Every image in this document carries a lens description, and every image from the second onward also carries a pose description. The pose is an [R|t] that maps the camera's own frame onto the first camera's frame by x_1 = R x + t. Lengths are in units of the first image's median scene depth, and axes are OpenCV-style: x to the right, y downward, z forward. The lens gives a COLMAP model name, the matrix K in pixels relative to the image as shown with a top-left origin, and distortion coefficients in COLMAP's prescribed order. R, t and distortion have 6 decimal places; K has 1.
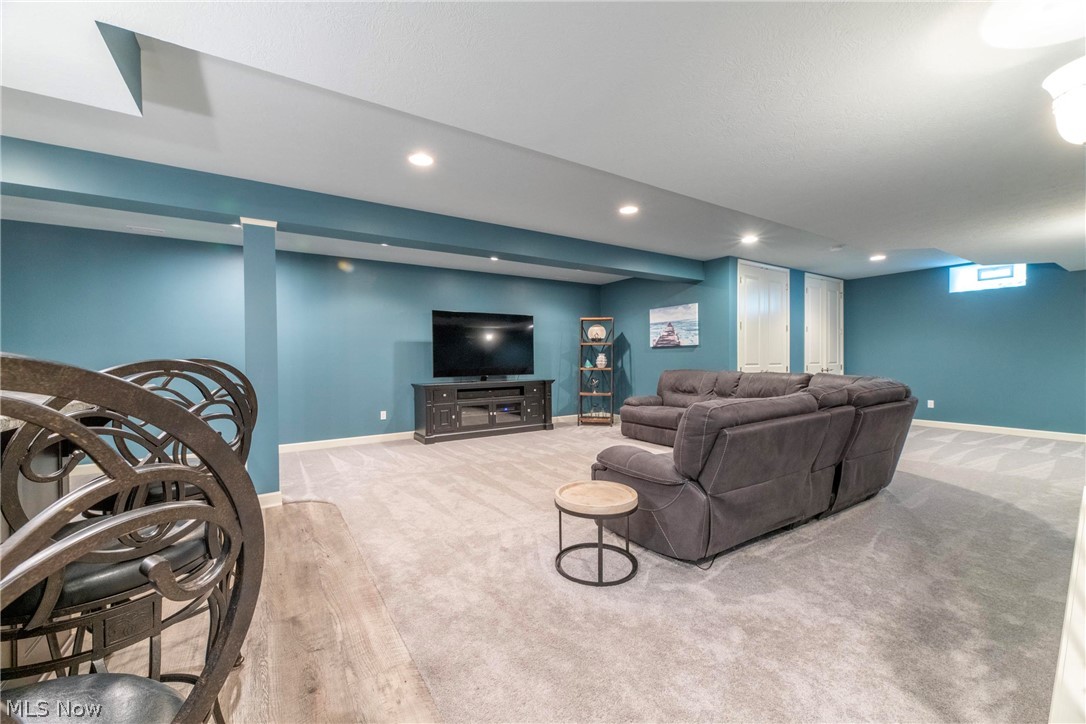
lens RADIAL K [[434.9, 0, 538.6], [0, 434.9, 362.3], [0, 0, 1]] dist [0.003853, -0.000472]
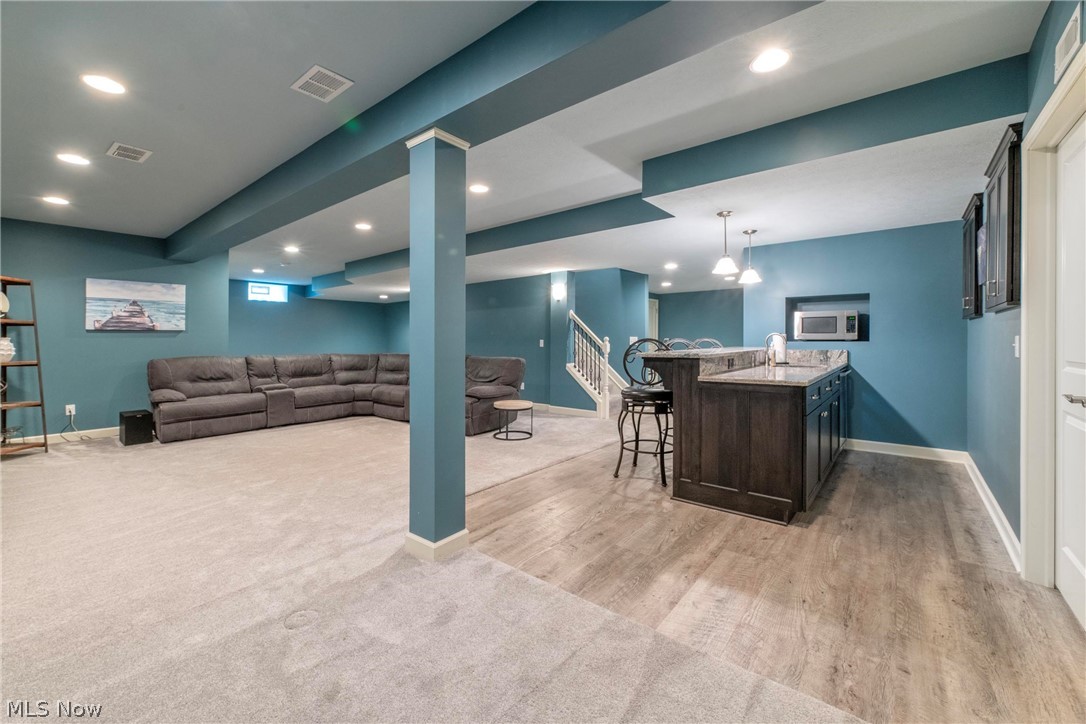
lens RADIAL K [[434.9, 0, 515.8], [0, 434.9, 342.5], [0, 0, 1]] dist [0.003853, -0.000472]
pose [[-0.276438, 0.003658, 0.961025, -1.303378], [0.017697, 0.999843, 0.001285, -0.004248], [-0.960869, 0.017363, -0.276459, 1.044262]]
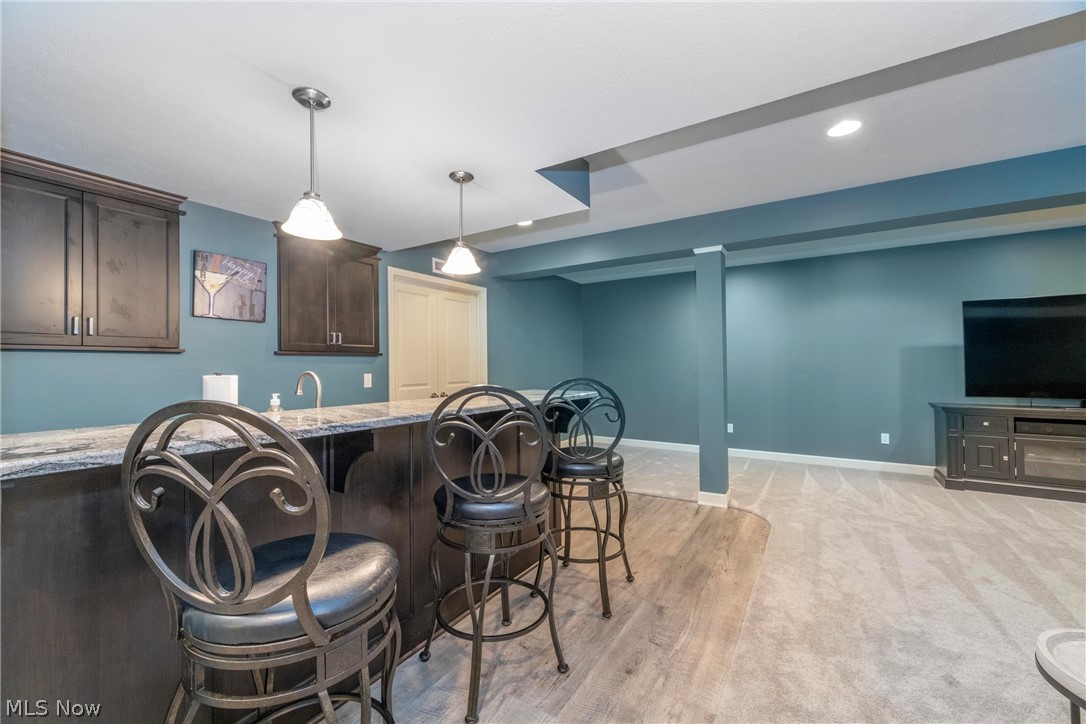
lens RADIAL K [[434.9, 0, 541.4], [0, 434.9, 360.0], [0, 0, 1]] dist [0.003853, -0.000472]
pose [[0.420448, -0.004610, -0.907305, 0.180600], [-0.006813, 0.999943, -0.008238, -0.021698], [0.907291, 0.009645, 0.420393, 0.131277]]
